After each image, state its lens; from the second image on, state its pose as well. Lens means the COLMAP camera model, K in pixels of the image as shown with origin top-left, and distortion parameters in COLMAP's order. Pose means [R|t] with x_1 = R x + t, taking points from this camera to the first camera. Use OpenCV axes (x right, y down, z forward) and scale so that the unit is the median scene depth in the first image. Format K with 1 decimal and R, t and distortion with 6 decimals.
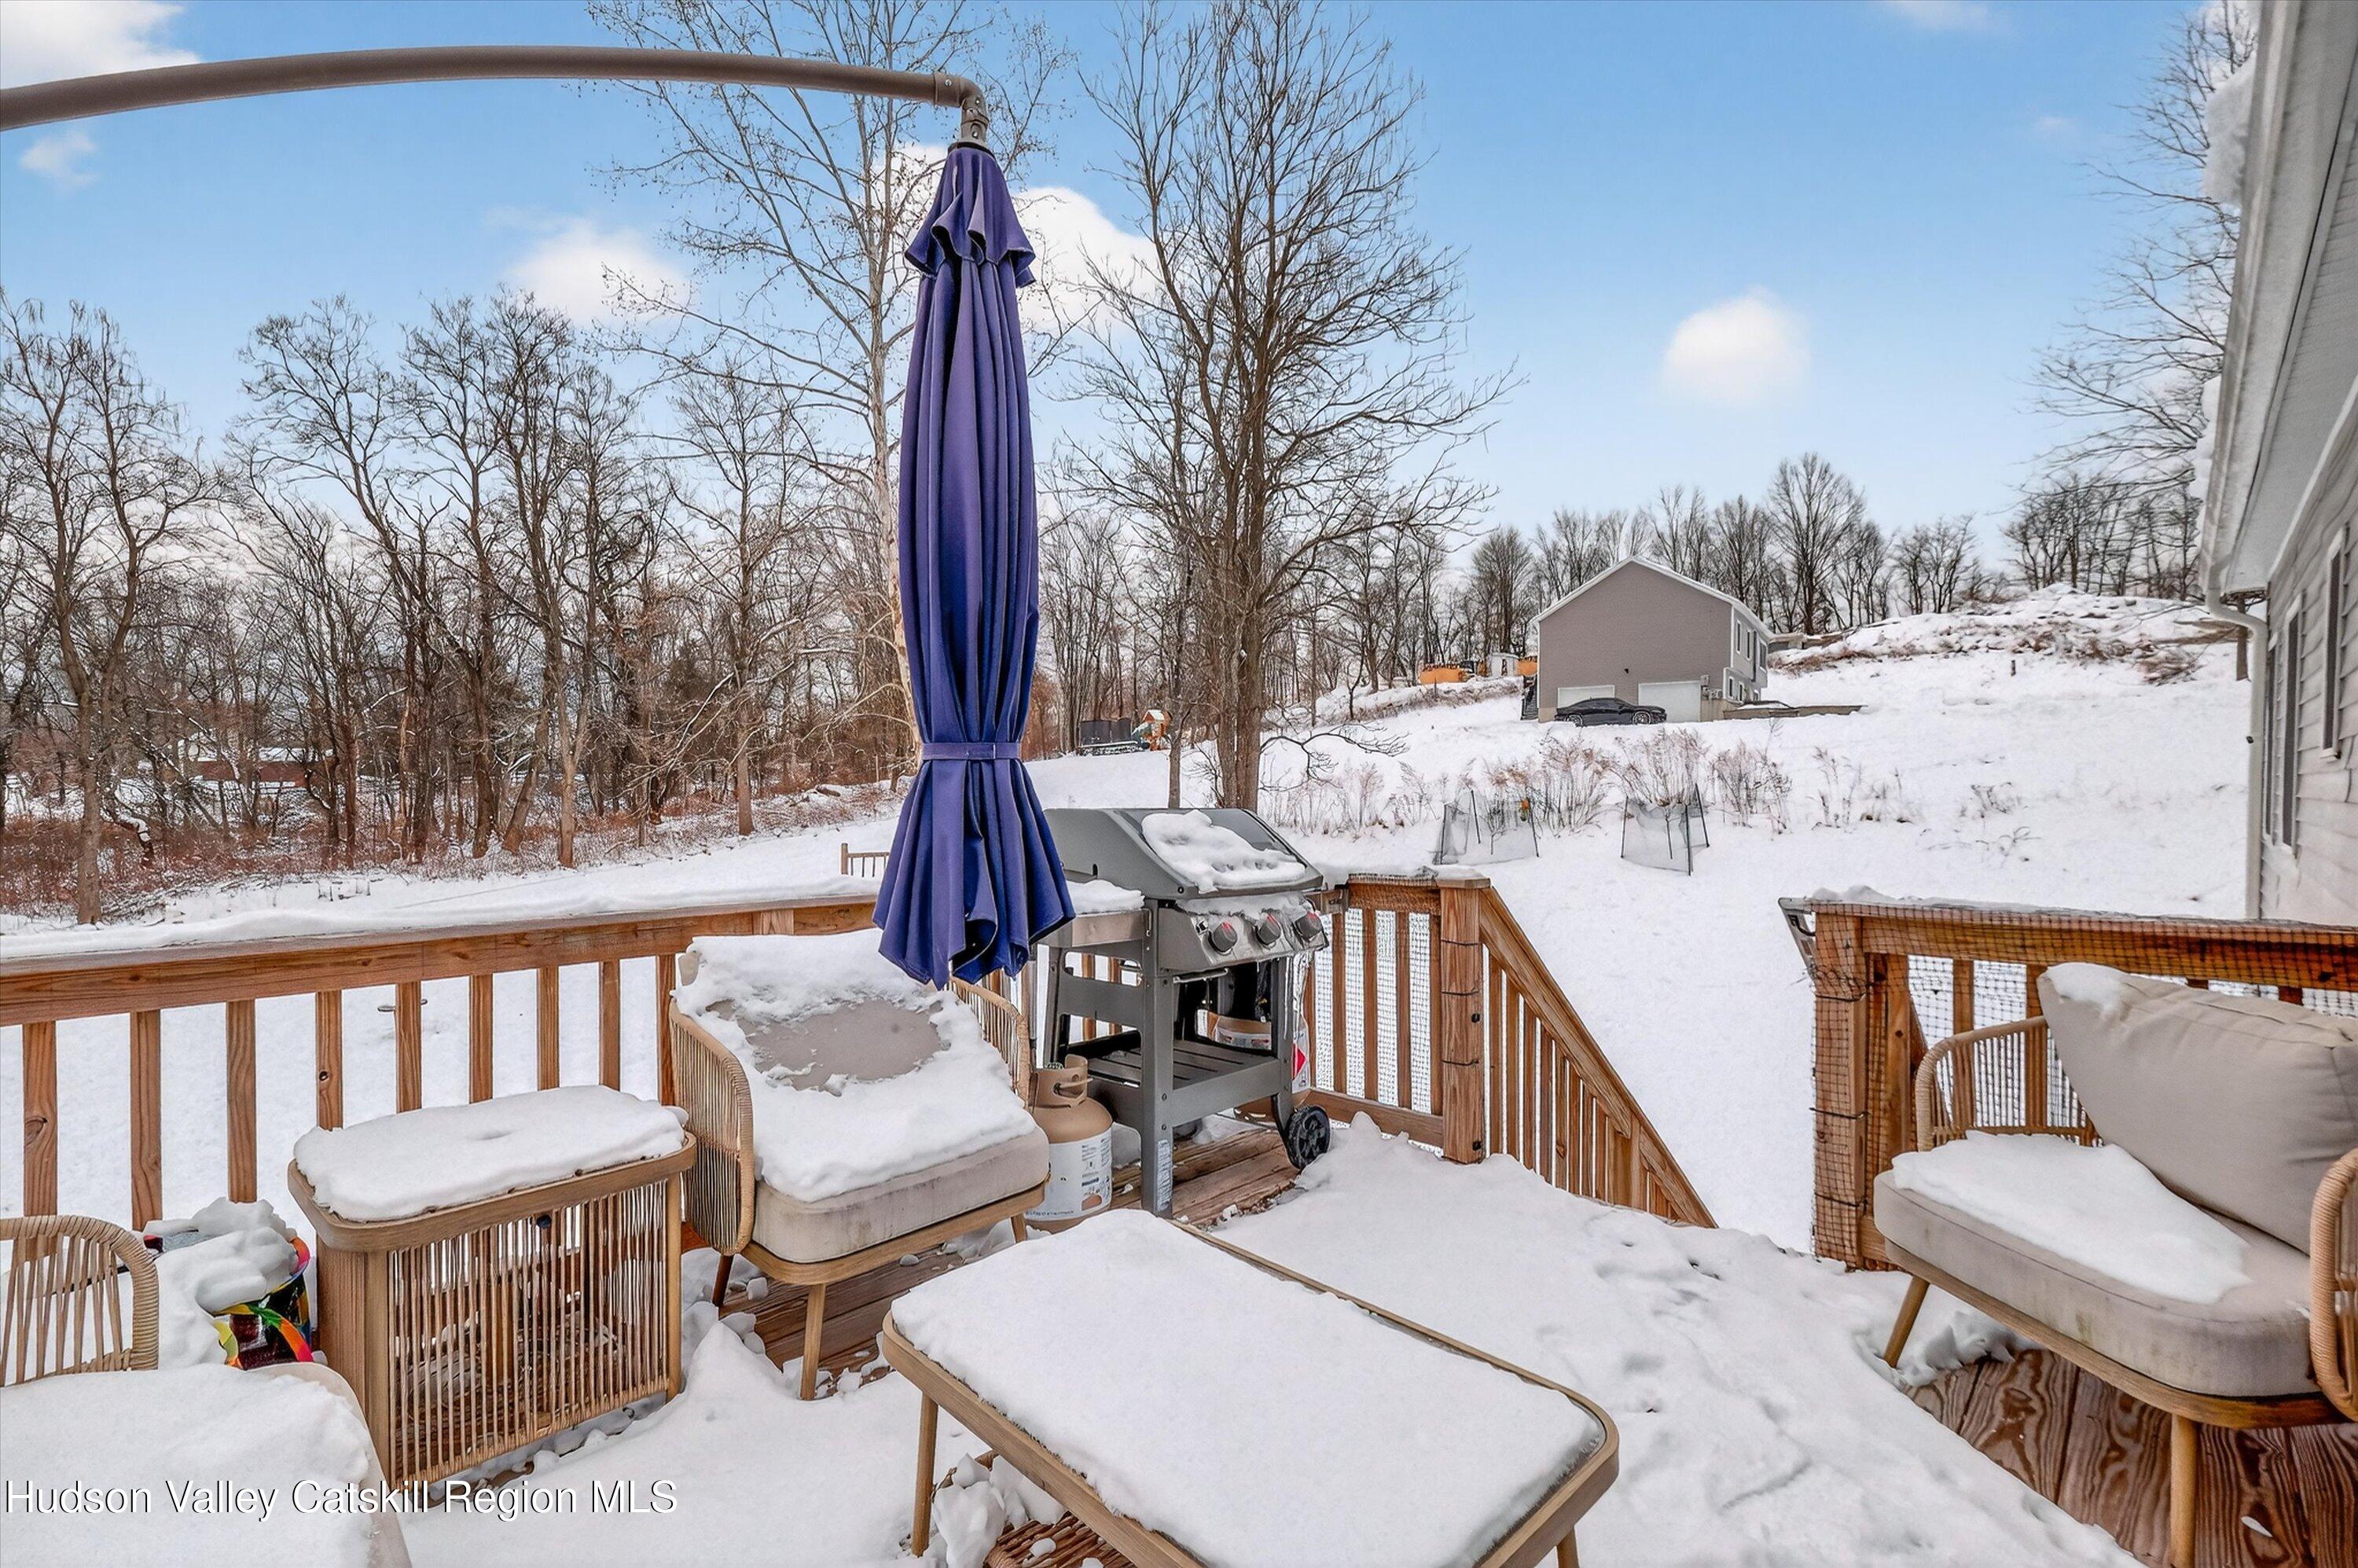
lens RADIAL K [[1049.6, 0, 1196.9], [0, 1049.6, 808.5], [0, 0, 1]] dist [0.001996, -0.001138]
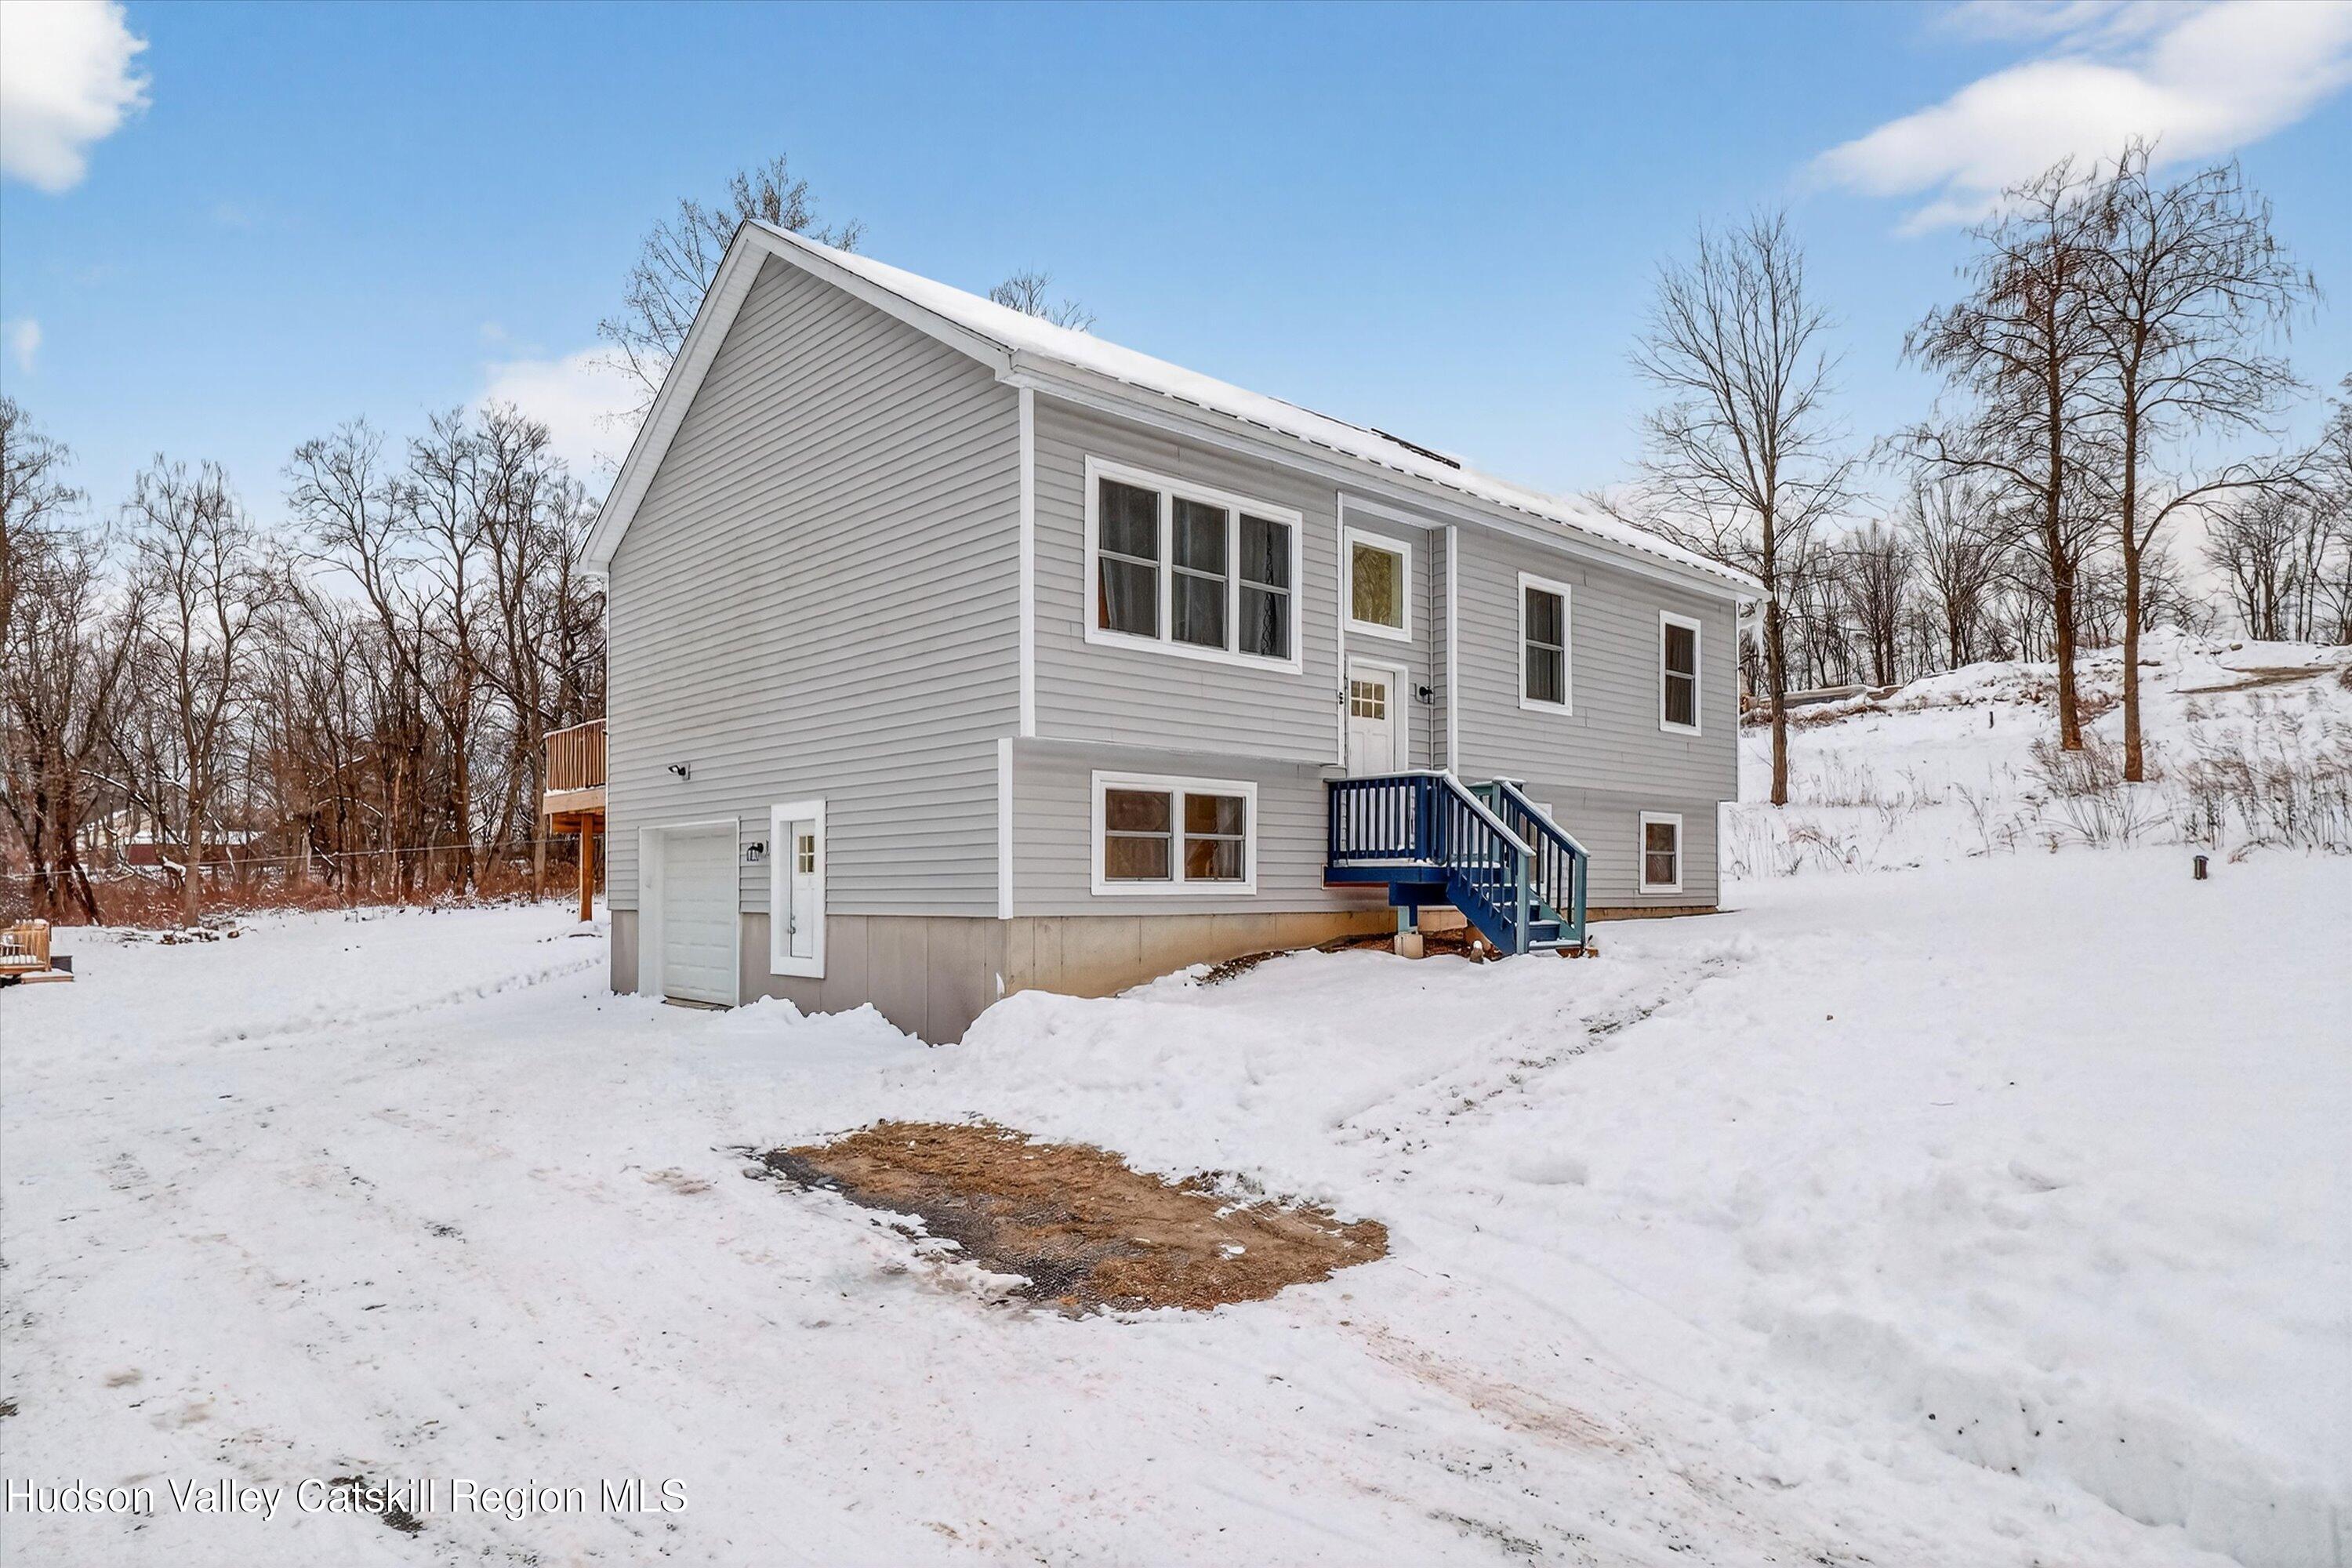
lens RADIAL K [[1394.5, 0, 1197.7], [0, 1394.5, 862.8], [0, 0, 1]] dist [-0.001526, -0.000682]
pose [[0.997472, -0.003645, -0.070963, 0.210935], [0.000466, 0.998997, -0.044773, 0.073520], [0.071055, 0.044626, 0.996474, -0.432242]]
